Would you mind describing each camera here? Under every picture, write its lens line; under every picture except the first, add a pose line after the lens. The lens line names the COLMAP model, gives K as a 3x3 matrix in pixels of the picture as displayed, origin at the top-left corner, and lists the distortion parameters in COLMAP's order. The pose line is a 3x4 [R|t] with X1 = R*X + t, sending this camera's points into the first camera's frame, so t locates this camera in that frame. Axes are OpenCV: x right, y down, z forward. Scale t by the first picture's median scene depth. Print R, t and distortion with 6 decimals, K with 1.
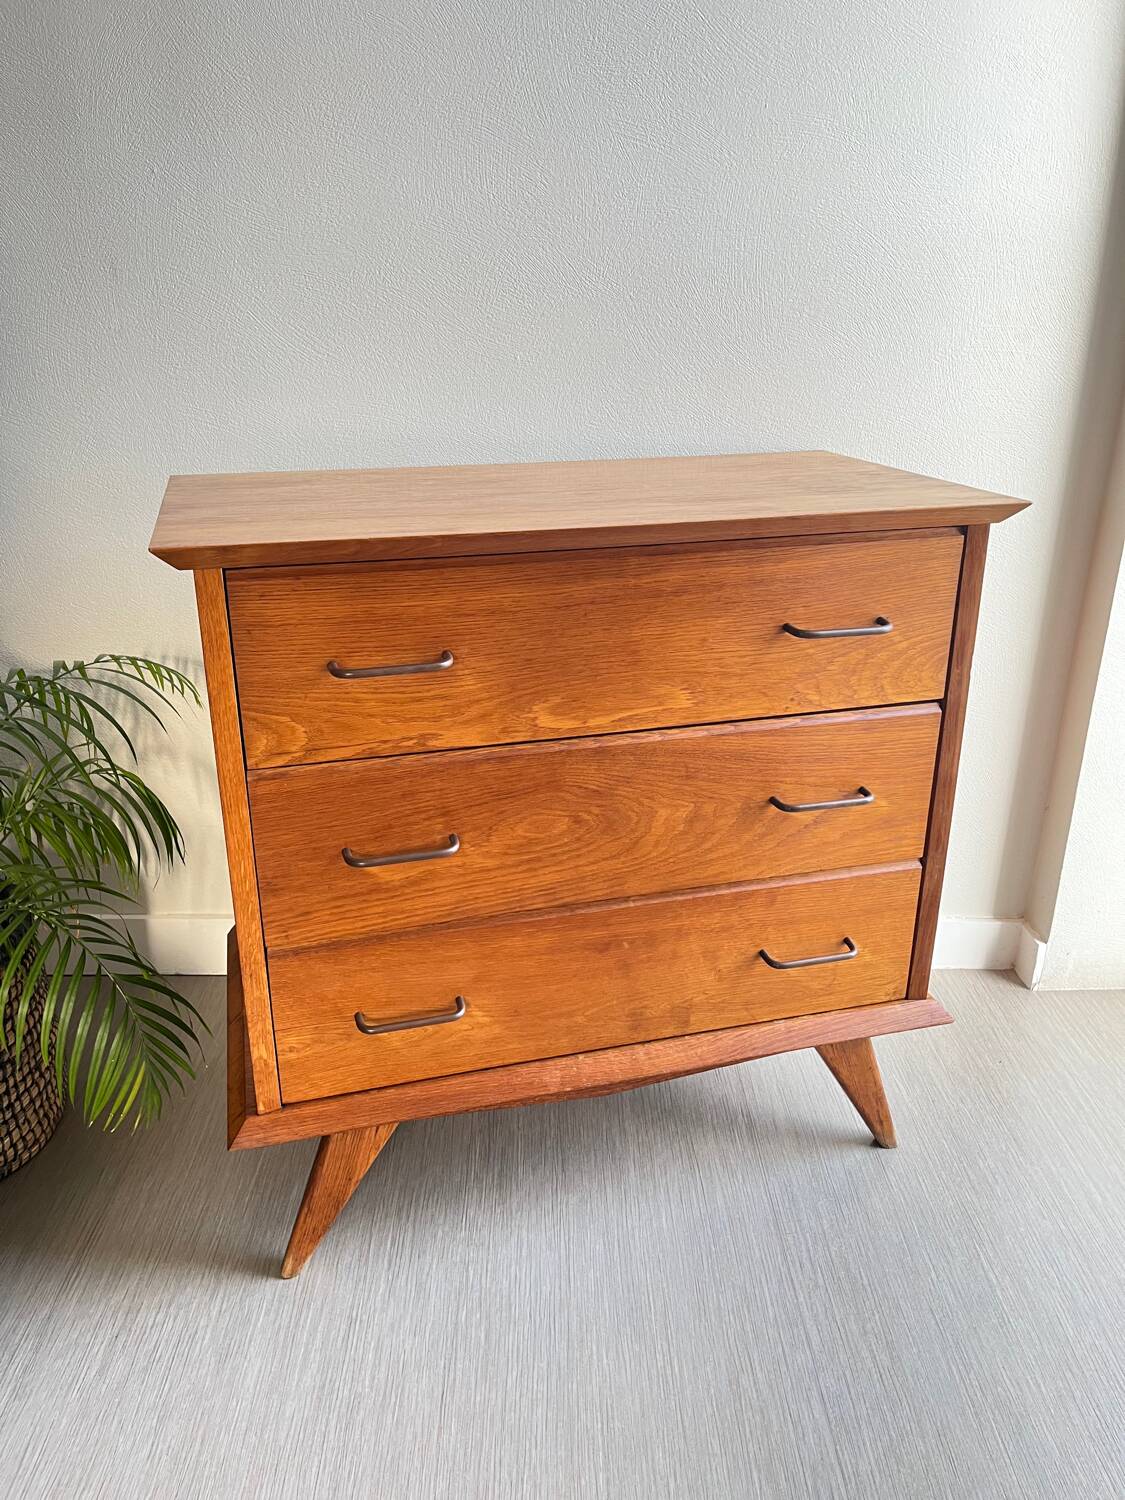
lens RADIAL K [[1125.1, 0, 566.1], [0, 1125.1, 741.5], [0, 0, 1]] dist [0.073750, -0.117896]
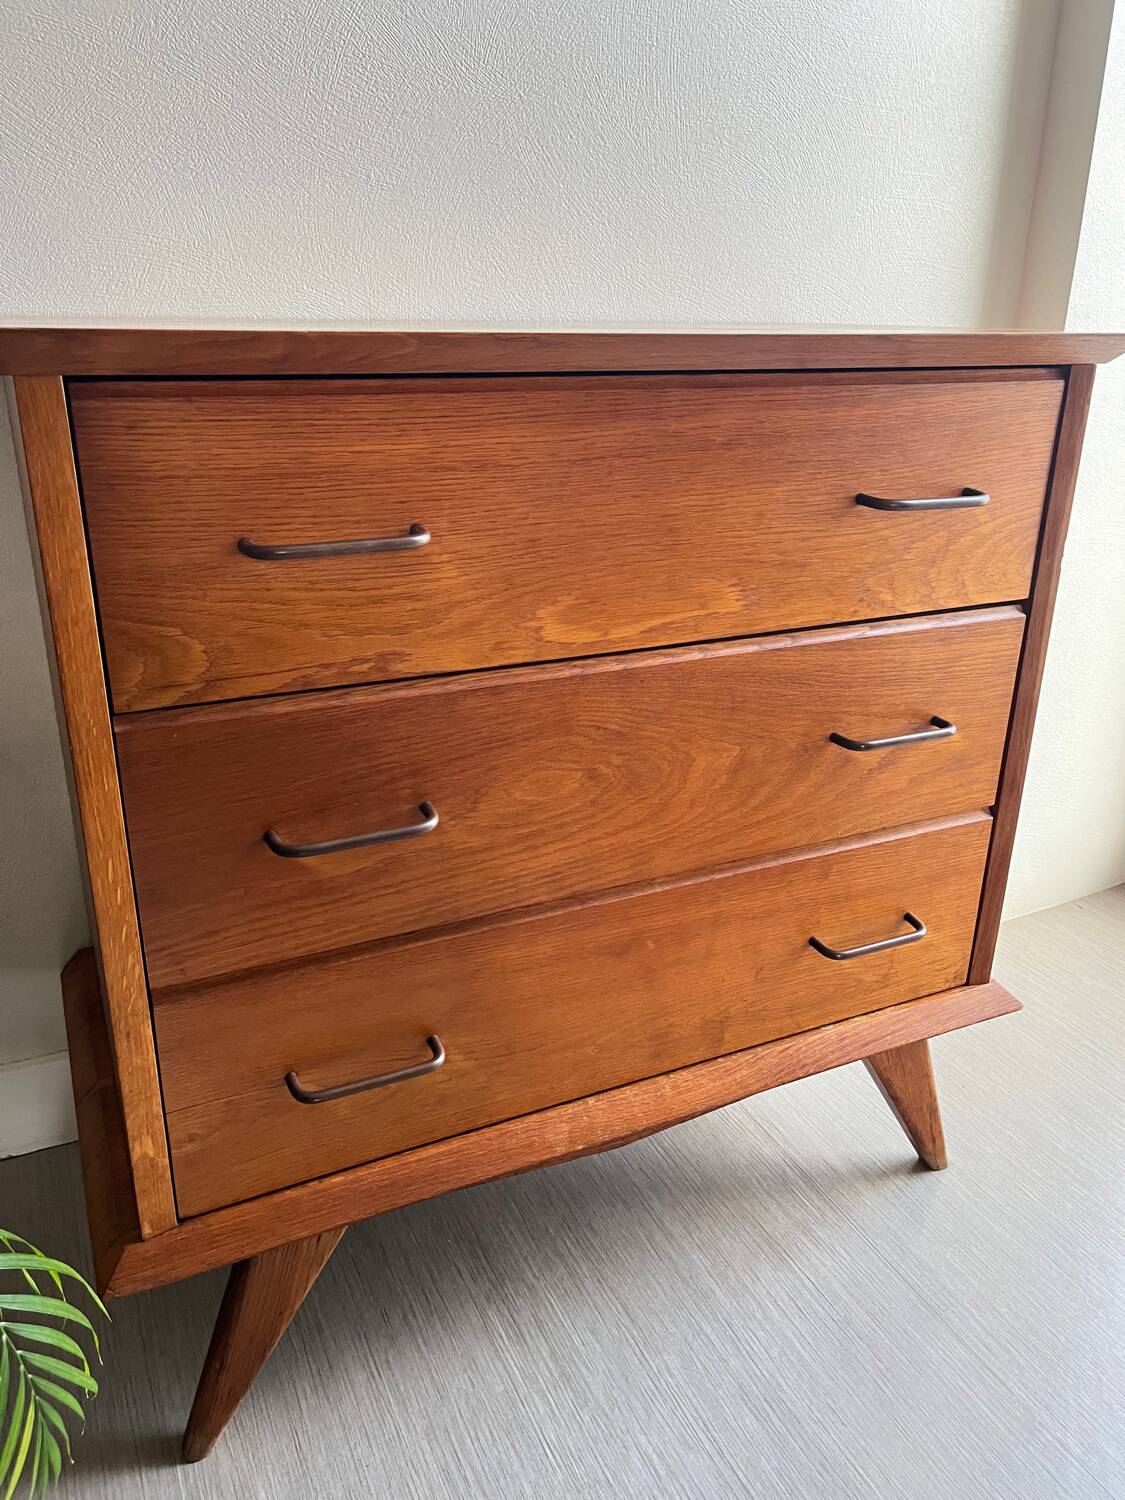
lens RADIAL K [[1125.1, 0, 566.1], [0, 1125.1, 741.5], [0, 0, 1]] dist [0.073750, -0.117896]
pose [[0.984594, -0.048479, 0.168002, -0.124941], [0.049128, 0.998792, 0.000295, 0.047307], [-0.167813, 0.007964, 0.985787, 0.295096]]
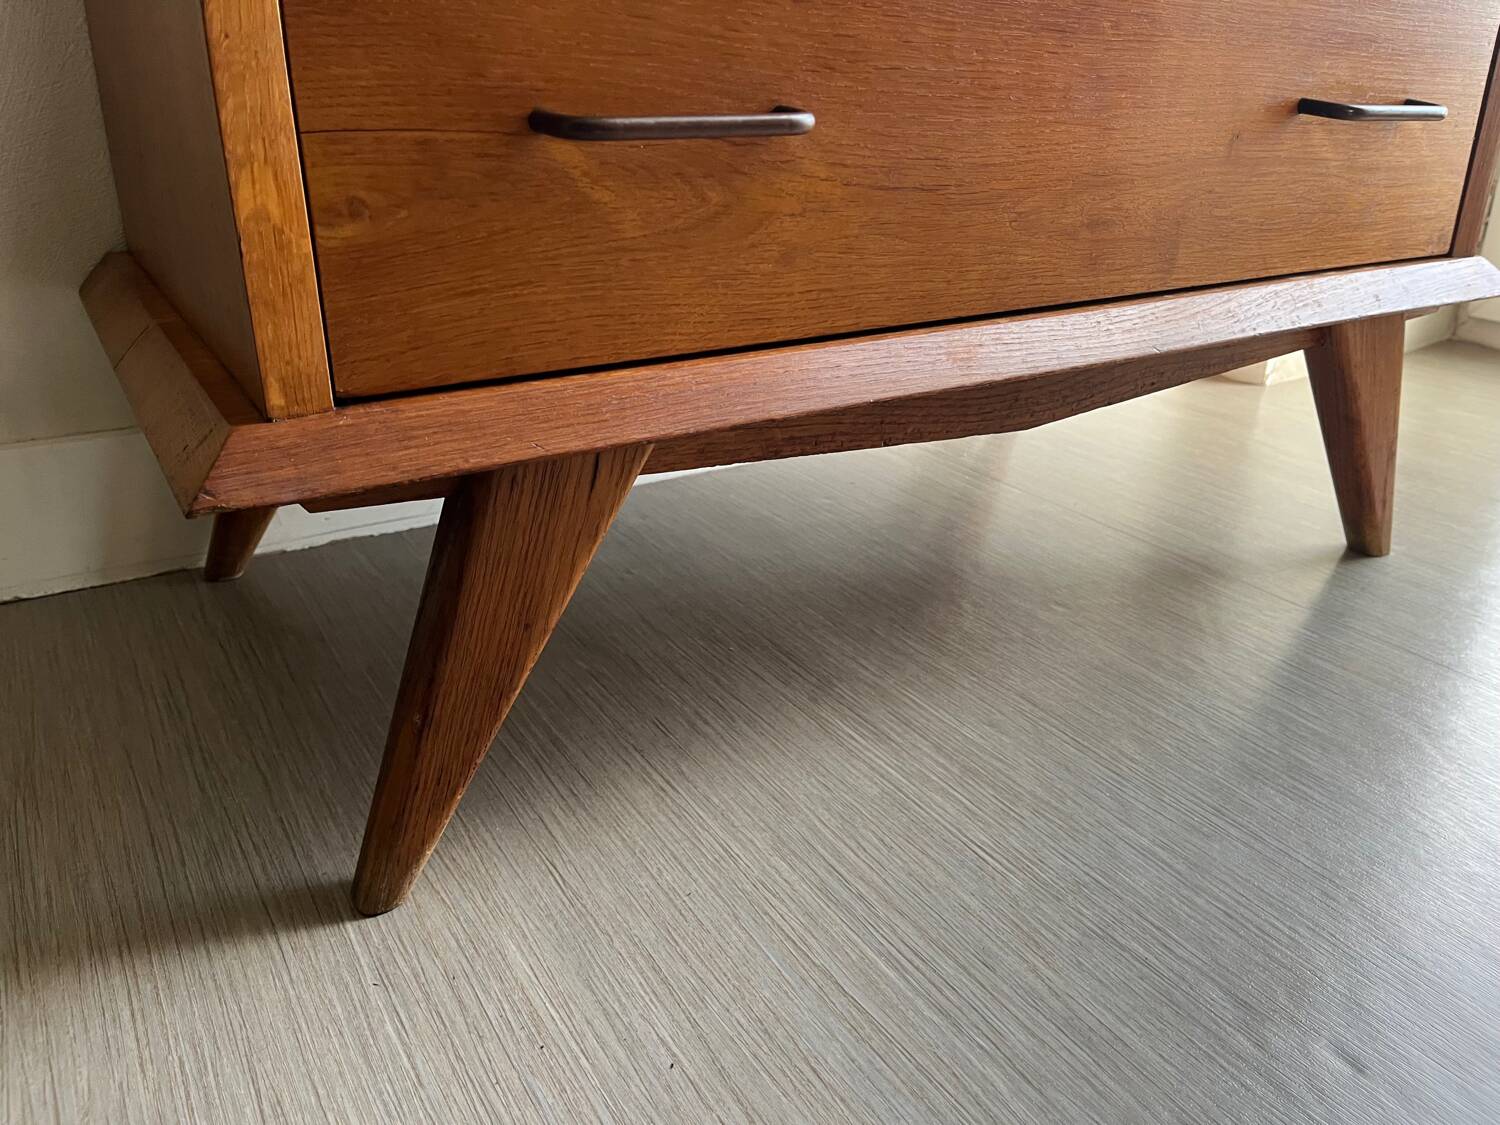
lens RADIAL K [[1142.9, 0, 750.0], [0, 1142.9, 562.5], [0, 0, 1]] dist [0.055839, -0.111191]
pose [[0.958982, -0.104189, 0.263626, -0.229614], [0.090996, 0.993932, 0.061804, 0.364488], [-0.268466, -0.035280, 0.962643, 0.633911]]
